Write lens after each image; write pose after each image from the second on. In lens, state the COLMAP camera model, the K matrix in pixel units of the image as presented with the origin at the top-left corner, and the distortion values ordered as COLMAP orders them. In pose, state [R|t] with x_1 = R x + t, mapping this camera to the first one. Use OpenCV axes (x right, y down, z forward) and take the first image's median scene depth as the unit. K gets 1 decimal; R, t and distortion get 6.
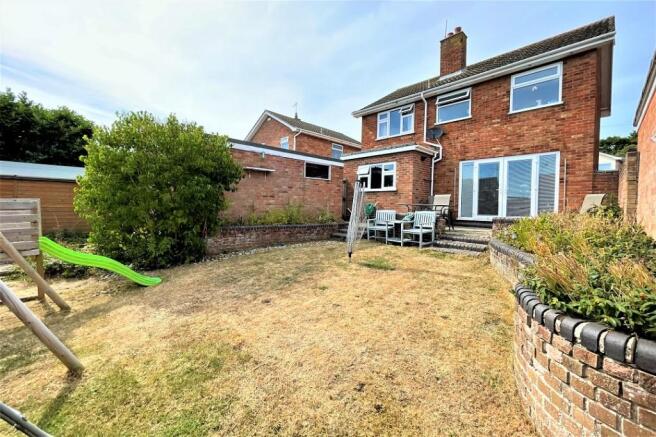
lens RADIAL K [[267.9, 0, 325.1], [0, 267.9, 216.1], [0, 0, 1]] dist [-0.000760, 0.001043]
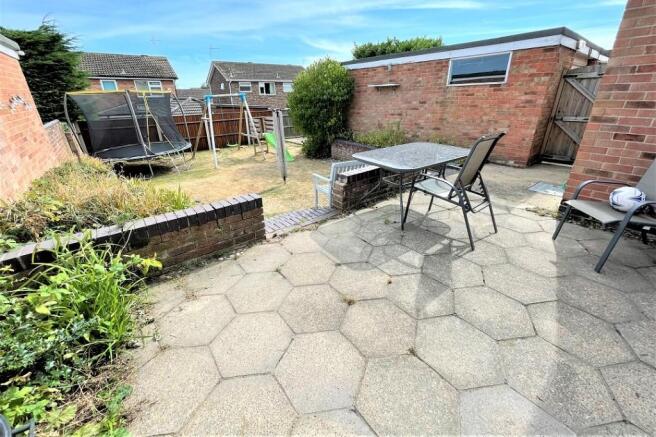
lens RADIAL K [[267.9, 0, 328.0], [0, 267.9, 219.3], [0, 0, 1]] dist [-0.000760, 0.001043]
pose [[-0.117705, 0.398601, -0.909540, 2.012981], [-0.038678, 0.913371, 0.405286, -0.269935], [0.992295, 0.082883, -0.092091, 2.178912]]
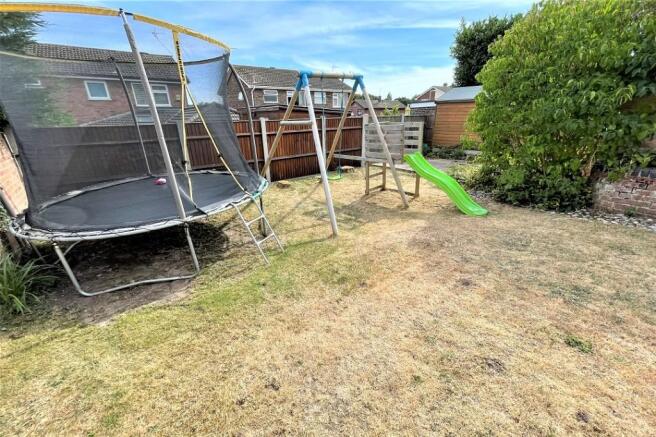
lens RADIAL K [[267.9, 0, 327.4], [0, 267.9, 234.6], [0, 0, 1]] dist [-0.000760, 0.001043]
pose [[-0.095881, 0.390354, -0.915659, 0.335591], [-0.026633, 0.918561, 0.394380, -0.048712], [0.995036, 0.062200, -0.077676, 0.582993]]
